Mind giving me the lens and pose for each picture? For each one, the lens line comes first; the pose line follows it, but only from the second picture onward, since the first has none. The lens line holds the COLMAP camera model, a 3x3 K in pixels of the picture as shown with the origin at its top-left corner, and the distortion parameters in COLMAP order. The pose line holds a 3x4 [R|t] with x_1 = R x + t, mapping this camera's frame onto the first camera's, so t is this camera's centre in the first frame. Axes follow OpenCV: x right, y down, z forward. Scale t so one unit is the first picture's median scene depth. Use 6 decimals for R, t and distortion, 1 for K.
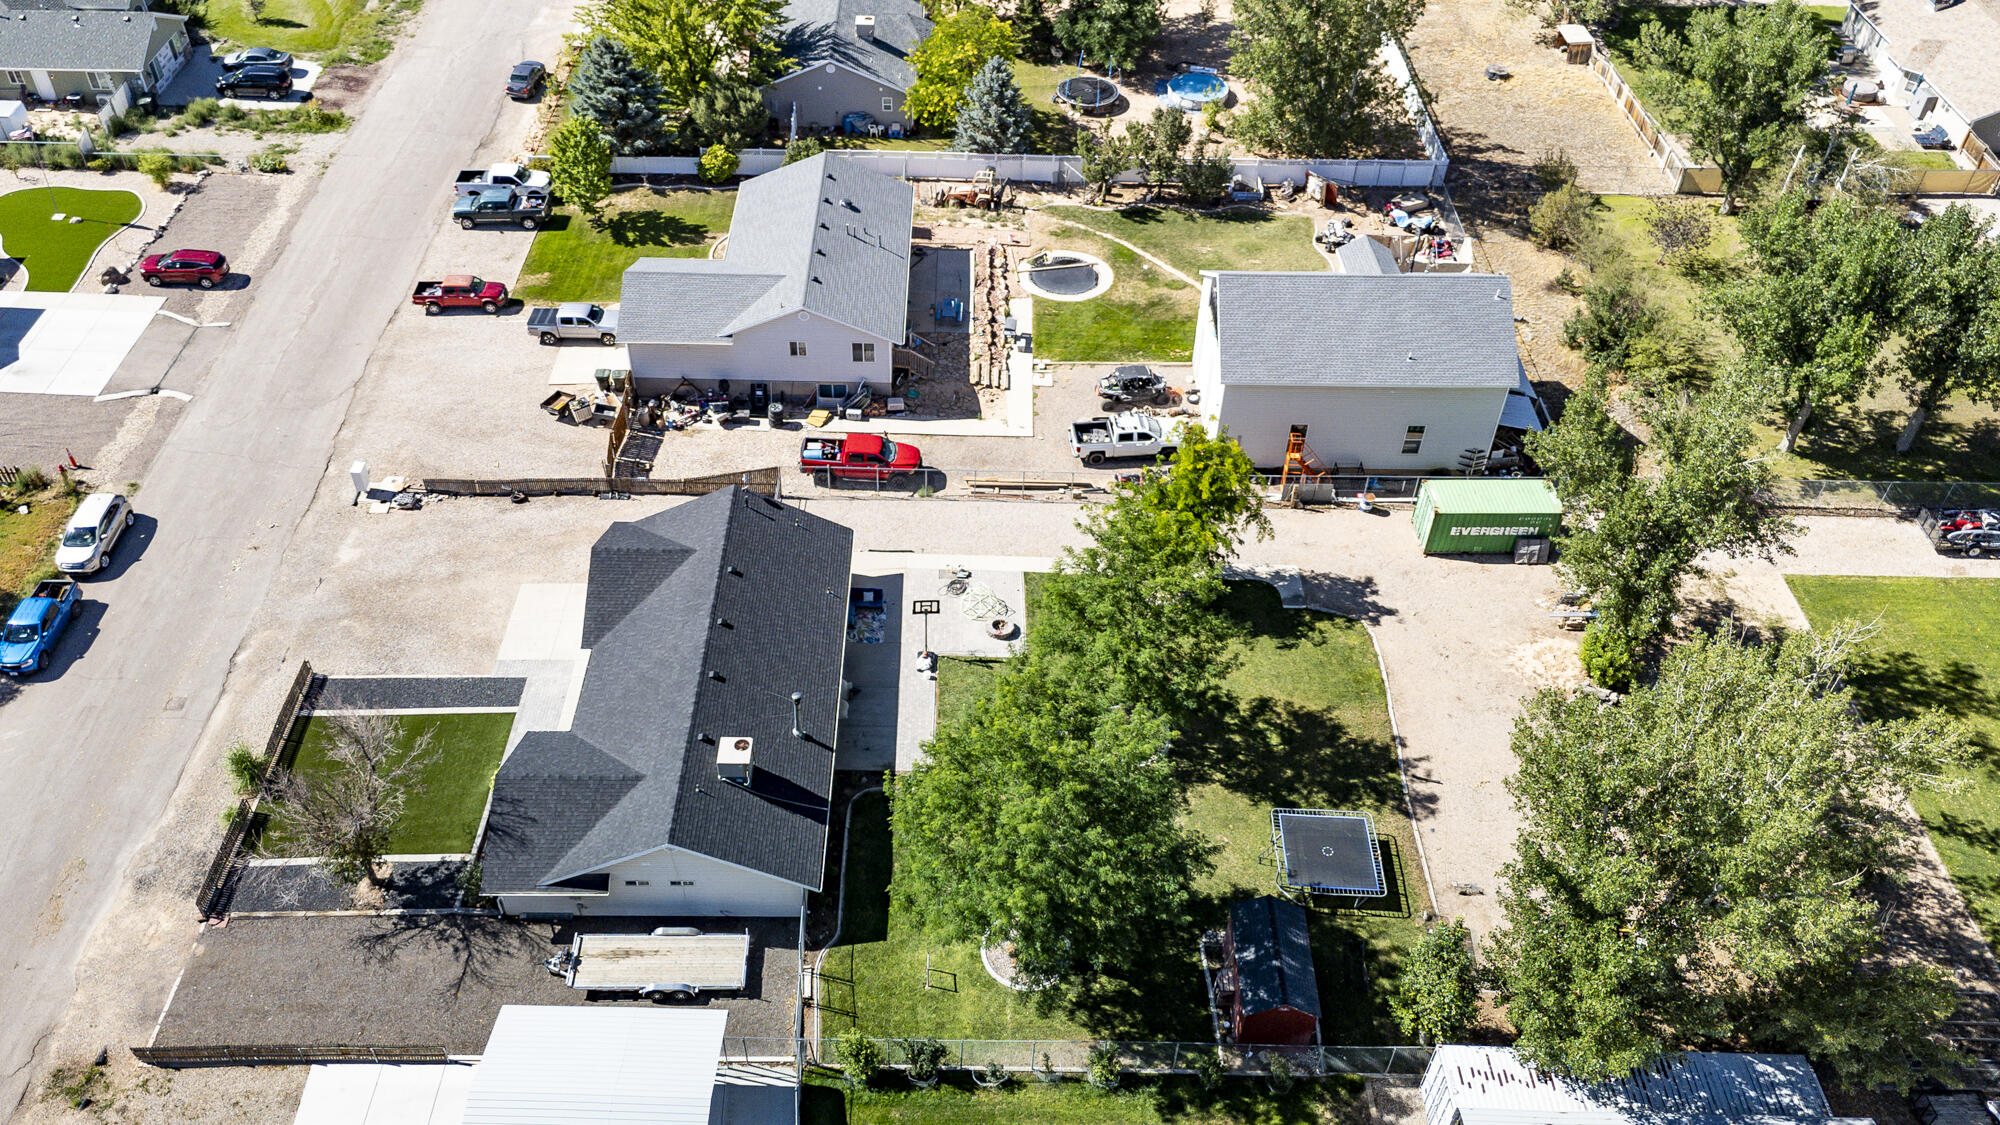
lens RADIAL K [[1555.1, 0, 970.7], [0, 1555.1, 567.3], [0, 0, 1]] dist [0.048548, -0.003035]
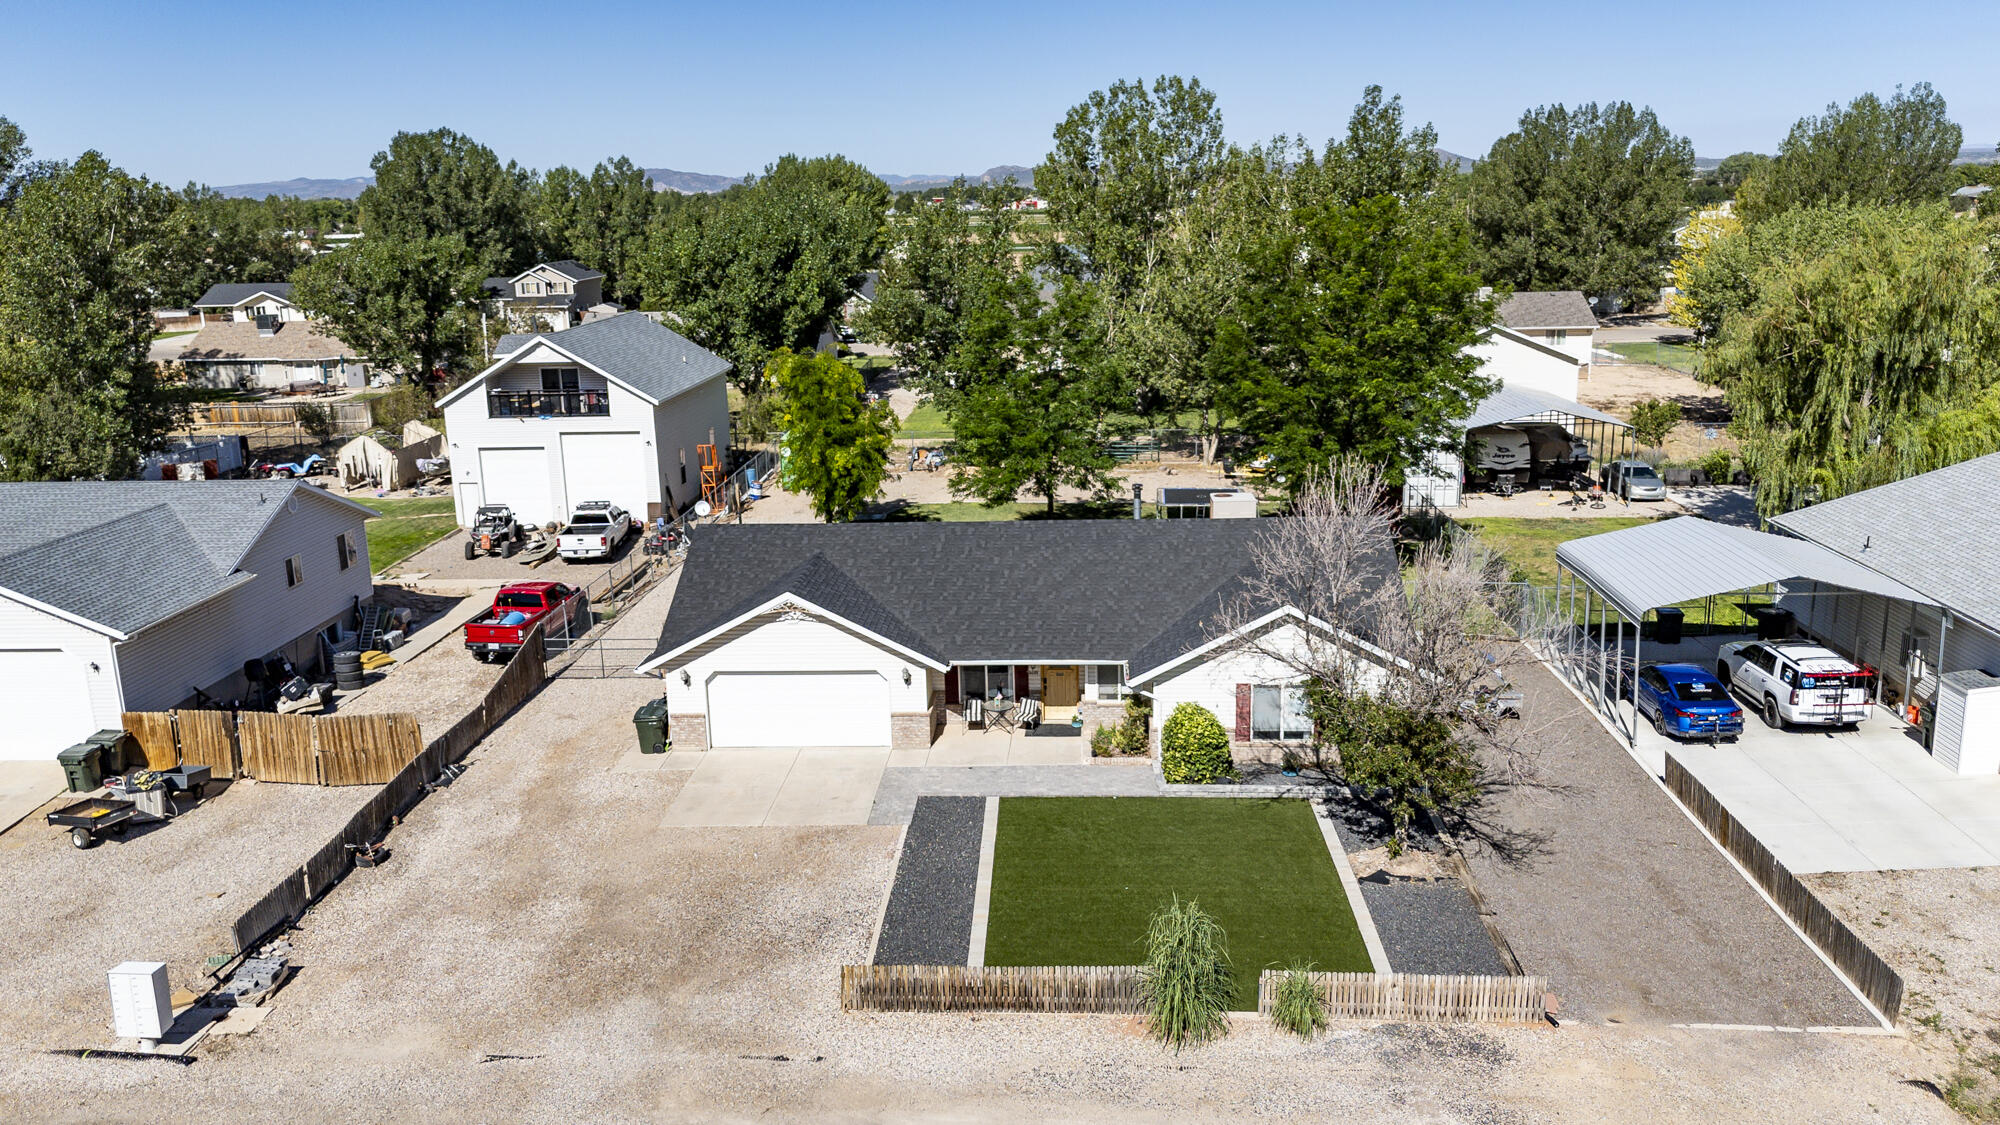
lens RADIAL K [[1462.1, 0, 1000.0], [0, 1462.1, 562.5], [0, 0, 1]] dist [0.067203, -0.040624]
pose [[0.053171, -0.250159, 0.966744, -0.670292], [0.695306, 0.704147, 0.143966, -0.039015], [-0.716744, 0.664528, 0.211377, 0.703894]]
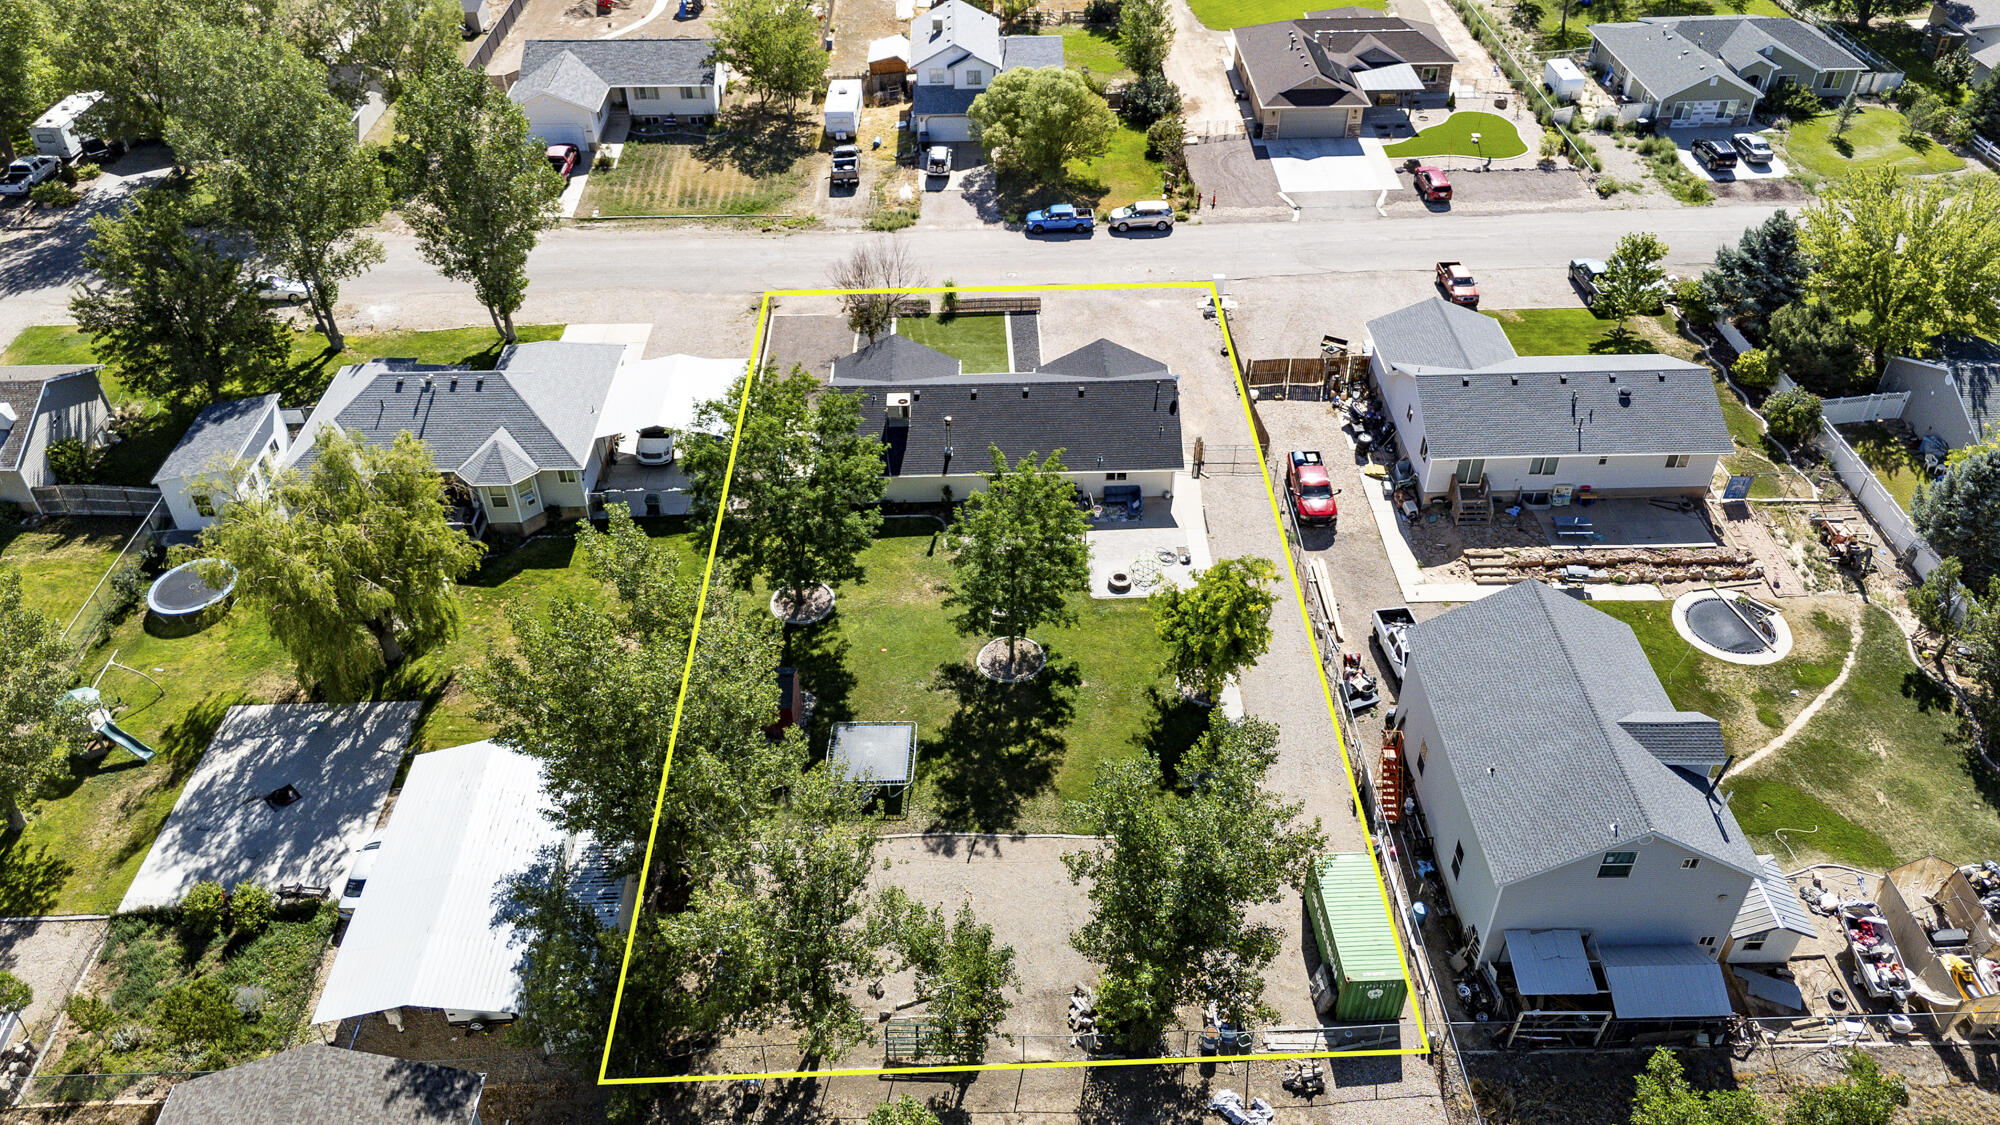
lens RADIAL K [[1450.4, 0, 1013.6], [0, 1450.4, 561.7], [0, 0, 1]] dist [0.113743, -0.132766]
pose [[0.031063, 0.615608, -0.787440, 0.783842], [-0.671373, 0.596489, 0.439841, -0.356612], [0.740468, 0.515003, 0.431831, 0.413924]]
